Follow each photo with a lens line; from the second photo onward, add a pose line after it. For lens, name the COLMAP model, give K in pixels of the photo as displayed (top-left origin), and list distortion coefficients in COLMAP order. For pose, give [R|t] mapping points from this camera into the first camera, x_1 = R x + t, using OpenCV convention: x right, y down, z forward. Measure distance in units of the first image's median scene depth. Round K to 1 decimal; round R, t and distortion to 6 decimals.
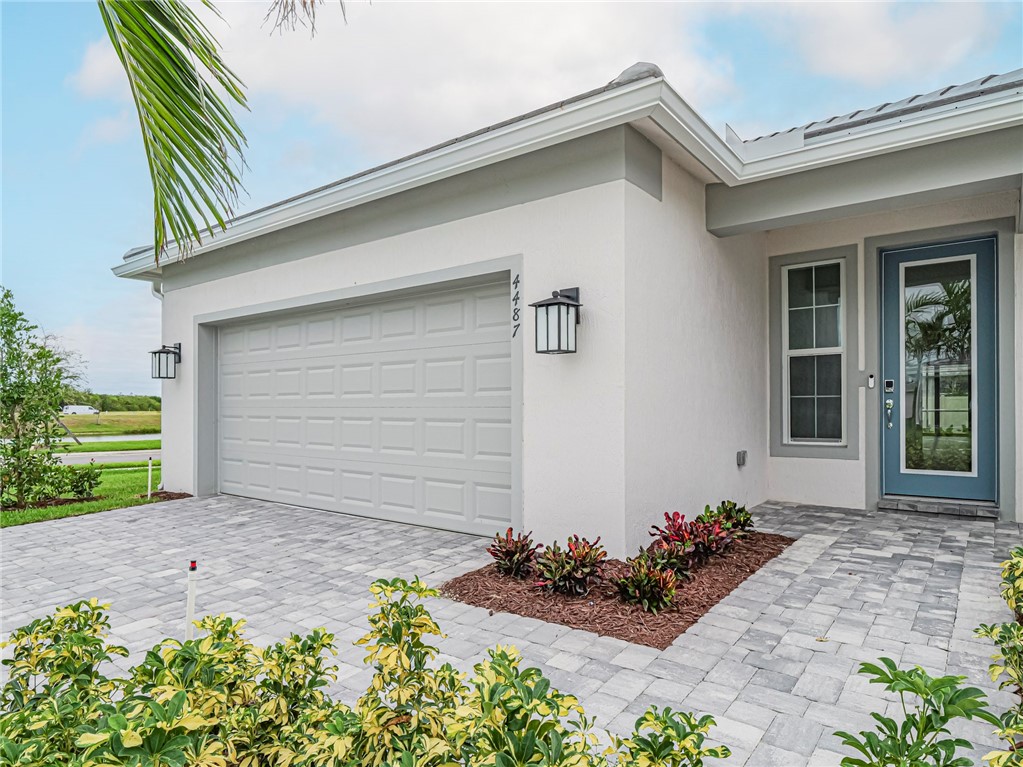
lens RADIAL K [[656.9, 0, 505.6], [0, 656.9, 390.7], [0, 0, 1]] dist [0.002791, 0.003290]
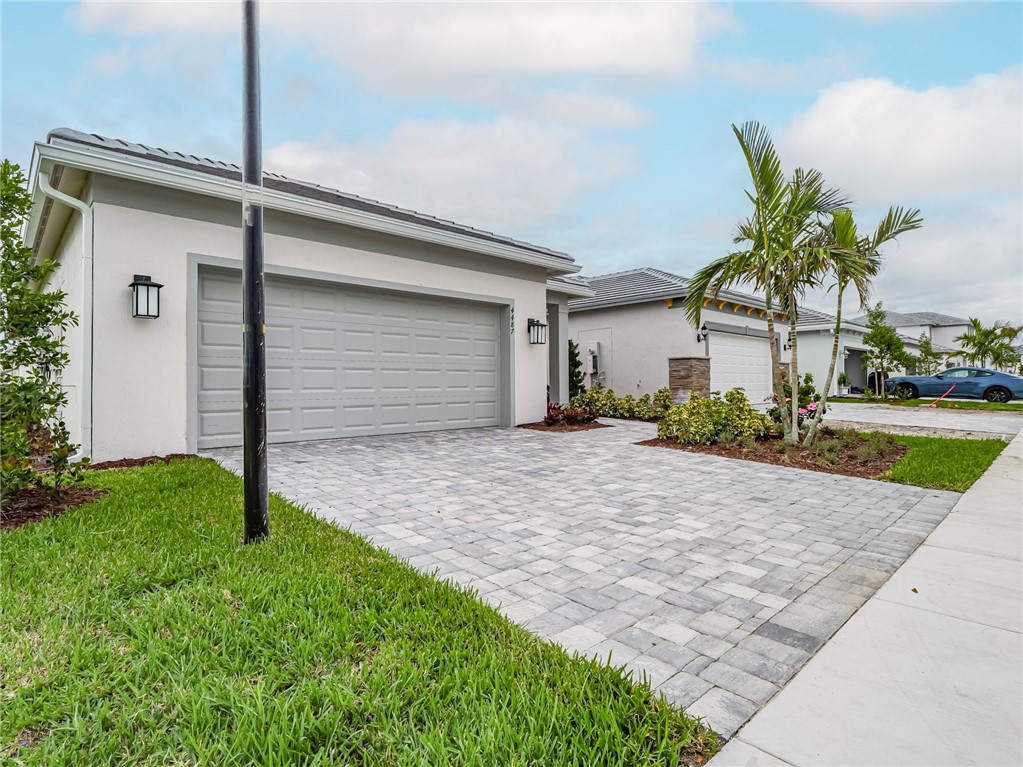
lens RADIAL K [[524.8, 0, 510.0], [0, 524.8, 382.5], [0, 0, 1]] dist [-0.001227, -0.000259]
pose [[0.109669, 0.011269, 0.993904, -2.284406], [-0.005714, 0.999926, -0.010707, 0.137652], [-0.993952, -0.004505, 0.109725, 0.990849]]
